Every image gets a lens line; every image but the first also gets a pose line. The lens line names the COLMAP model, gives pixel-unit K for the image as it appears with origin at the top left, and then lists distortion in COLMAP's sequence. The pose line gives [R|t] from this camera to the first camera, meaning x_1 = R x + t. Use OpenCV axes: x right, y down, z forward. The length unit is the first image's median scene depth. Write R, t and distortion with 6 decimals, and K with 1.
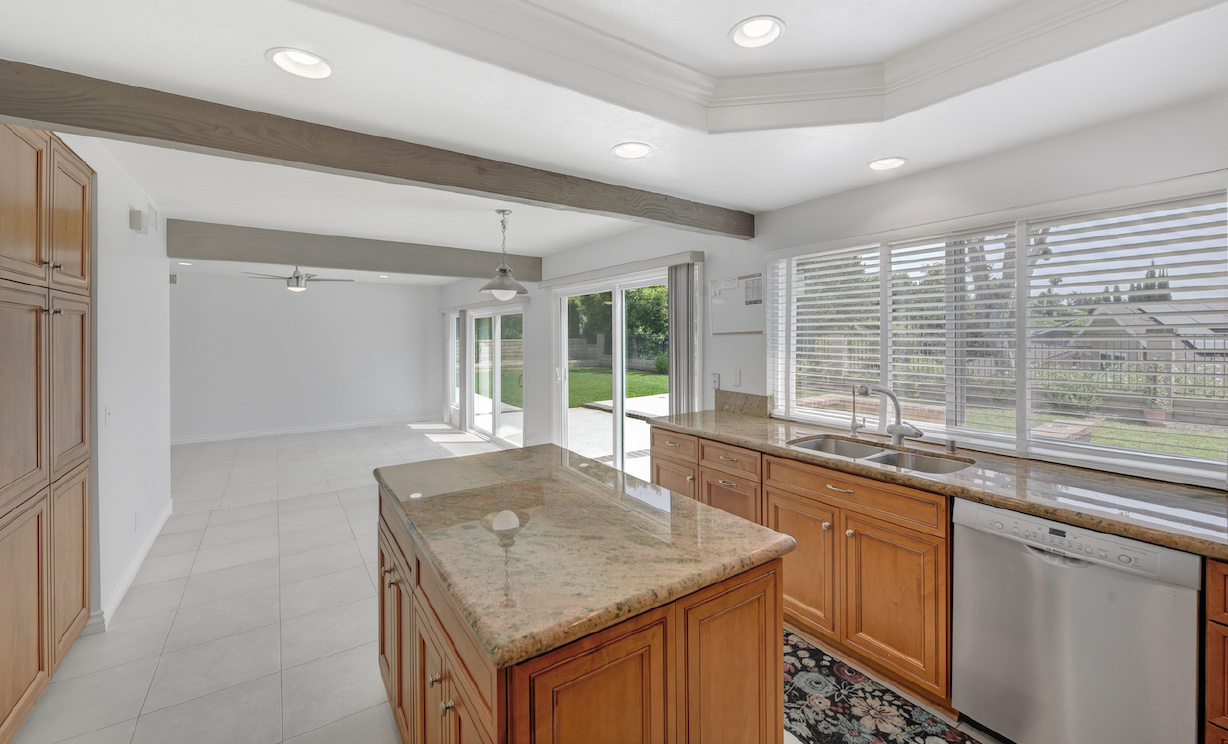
lens RADIAL K [[494.8, 0, 616.1], [0, 494.8, 335.8], [0, 0, 1]] dist [-0.000095, -0.000058]
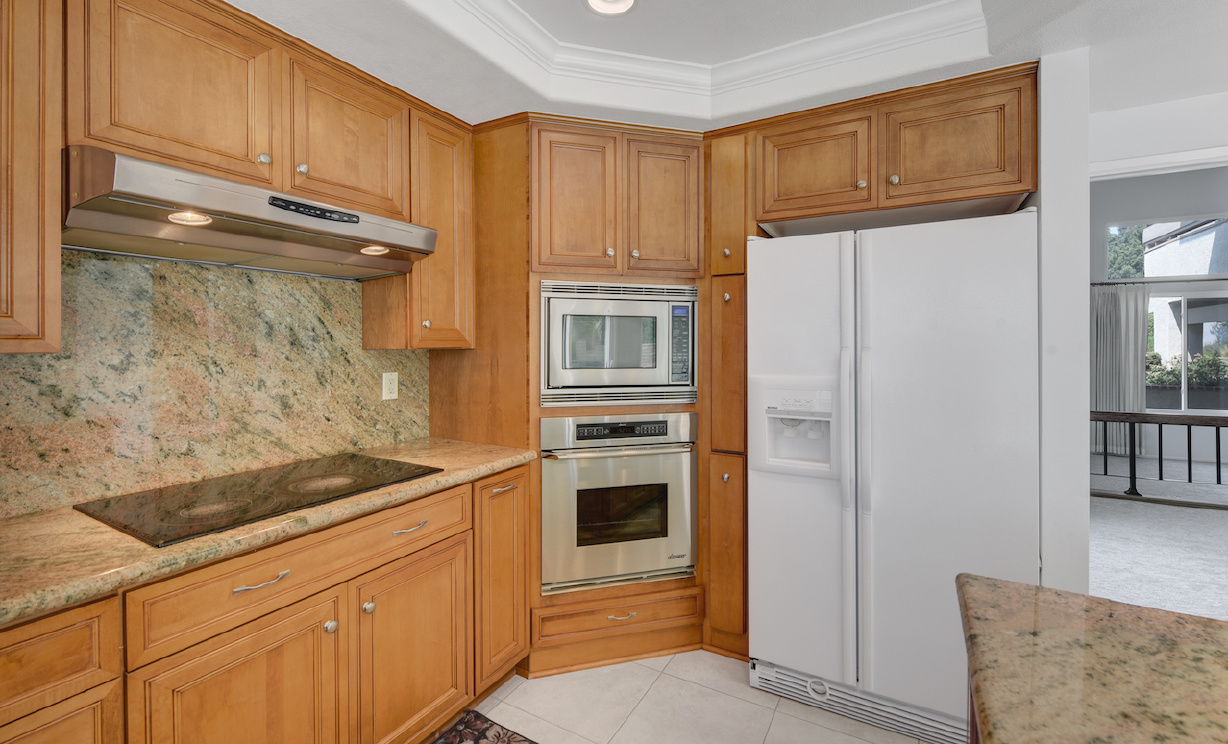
lens RADIAL K [[516.3, 0, 630.4], [0, 516.3, 342.3], [0, 0, 1]] dist [0.000119, 0.000018]
pose [[-0.895517, 0.002608, -0.445020, 0.363521], [0.002264, 0.999997, 0.001303, 0.050286], [0.445022, 0.000159, -0.895520, 0.666203]]
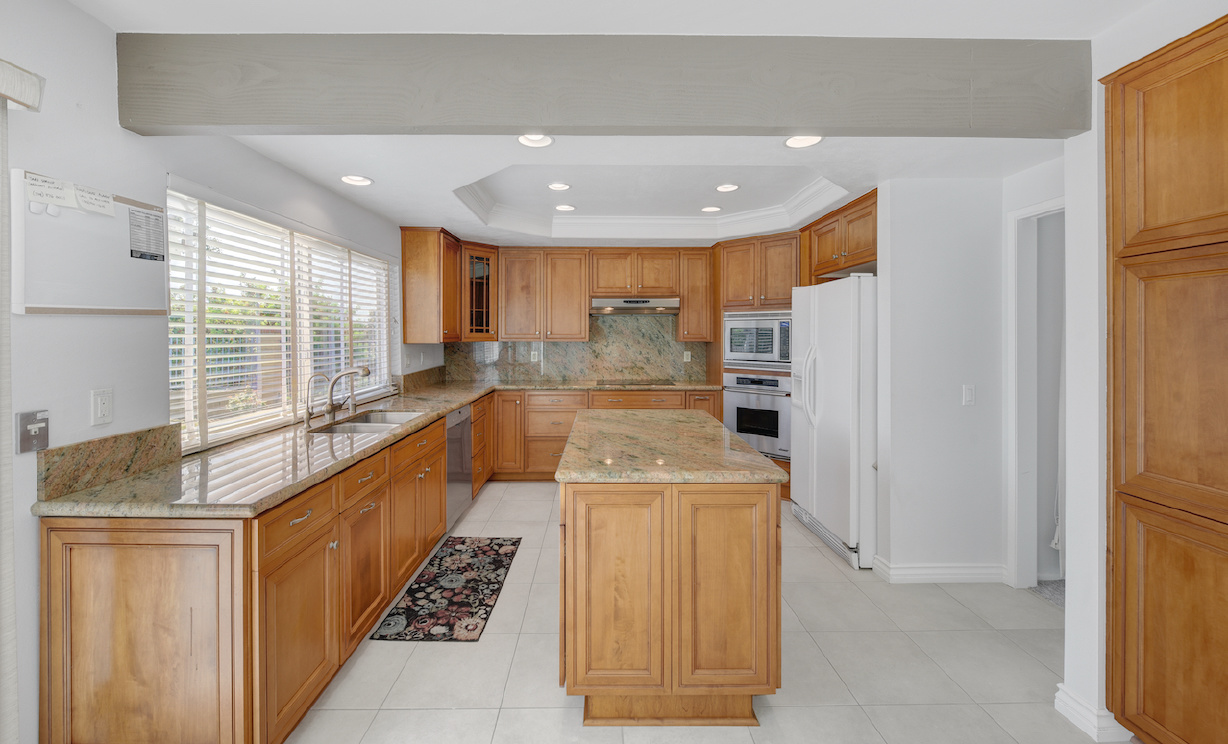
lens RADIAL K [[485.5, 0, 593.9], [0, 485.5, 334.6], [0, 0, 1]] dist [-0.001551, -0.000322]
pose [[-0.823631, 0.002224, 0.567122, -0.626496], [0.002487, 0.999997, -0.000309, 0.028045], [-0.567121, 0.001156, -0.823634, 1.750730]]
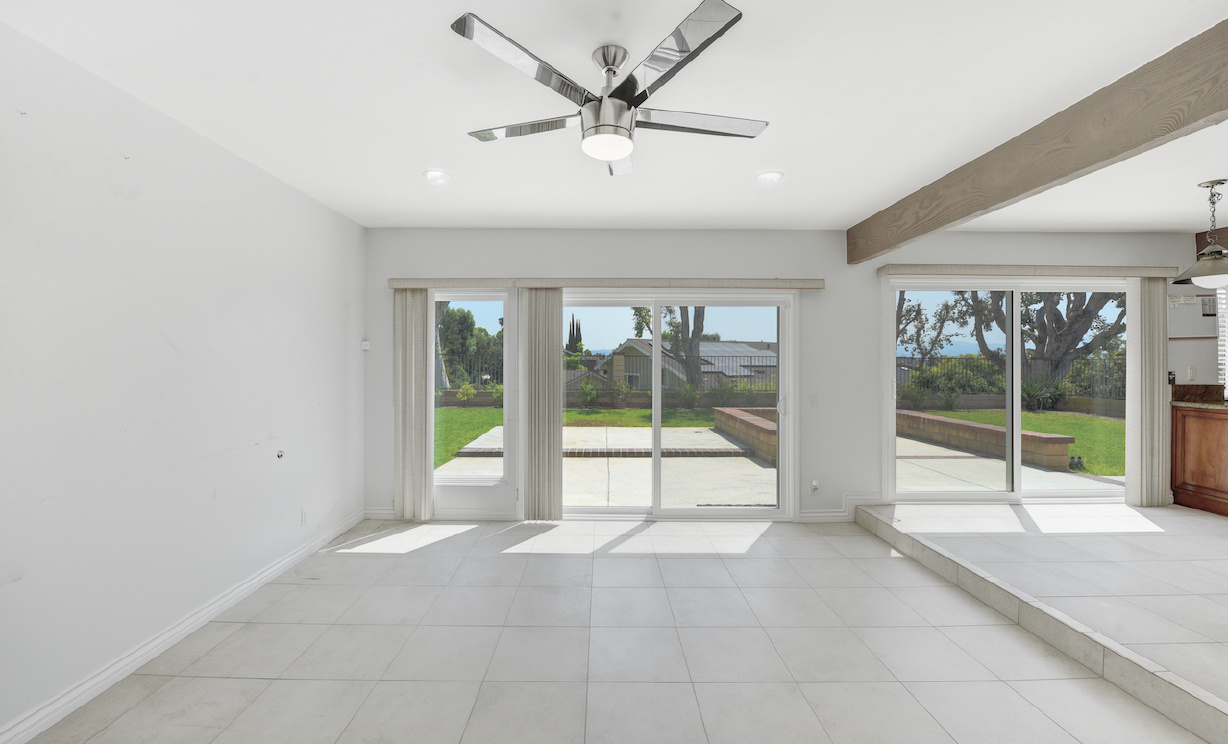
lens RADIAL K [[491.8, 0, 602.3], [0, 491.8, 361.2], [0, 0, 1]] dist [-0.016645, -0.000268]
pose [[0.568780, 0.008119, 0.822450, -2.577509], [-0.004462, 0.999967, -0.006785, 0.107819], [-0.822478, 0.000189, 0.568797, 2.434739]]
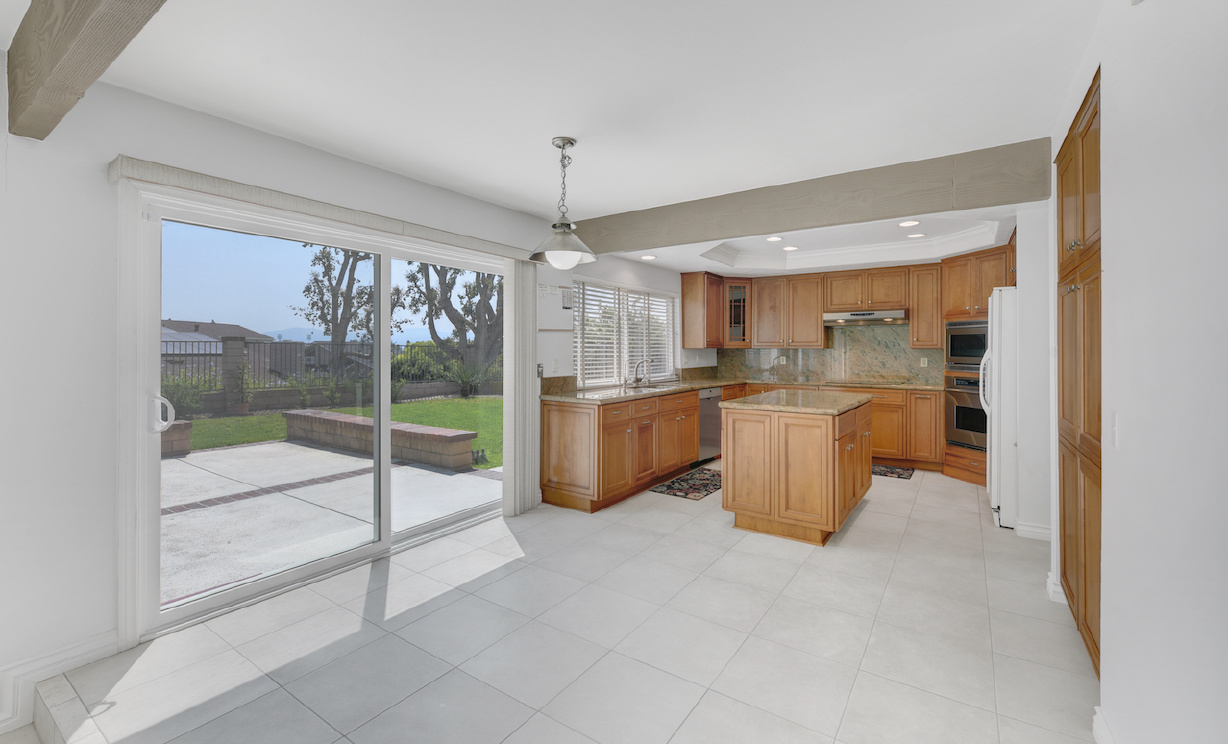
lens RADIAL K [[508.8, 0, 616.5], [0, 508.8, 346.9], [0, 0, 1]] dist [0.000884, 0.000032]
pose [[-0.363999, 0.008773, 0.931358, -1.605222], [0.000166, 0.999956, -0.009355, 0.078708], [-0.931399, -0.003251, -0.363984, 2.085619]]
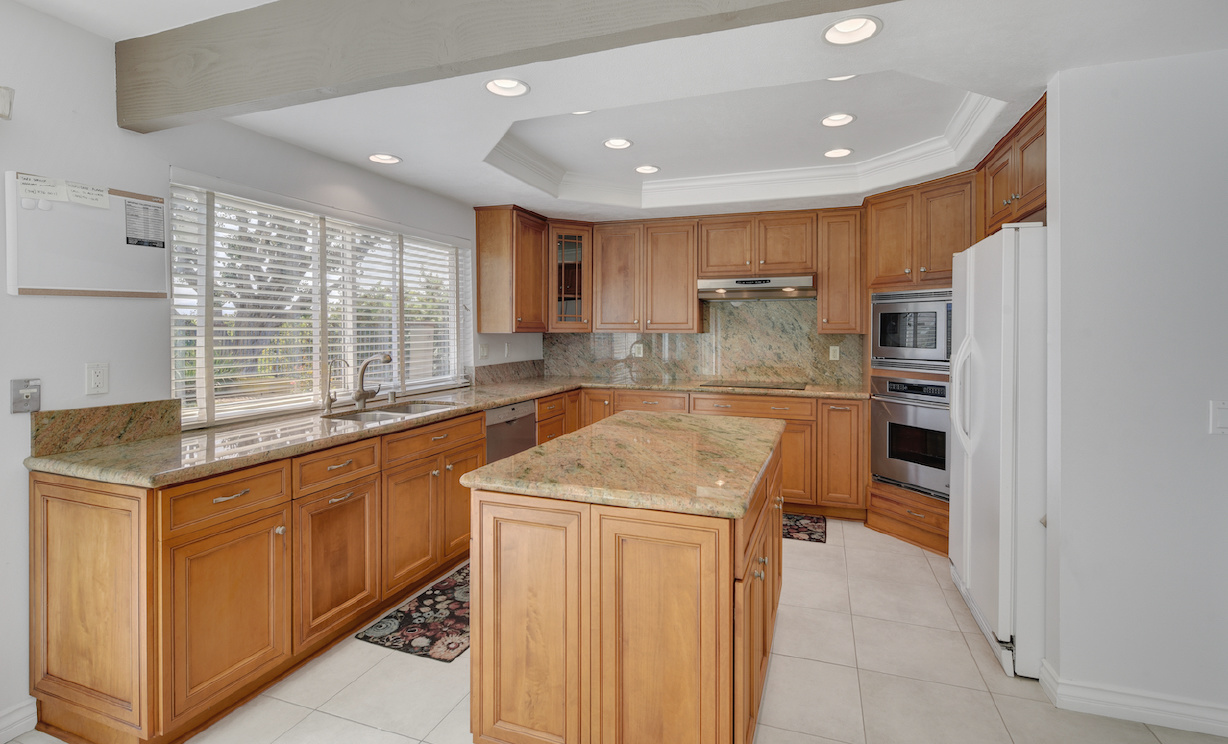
lens RADIAL K [[564.0, 0, 610.2], [0, 564.0, 330.7], [0, 0, 1]] dist [-0.002674, -0.000337]
pose [[-0.578970, 0.001845, 0.815347, -0.871305], [0.000543, 0.999998, -0.001877, 0.055657], [-0.815349, -0.000644, -0.578970, 1.418946]]
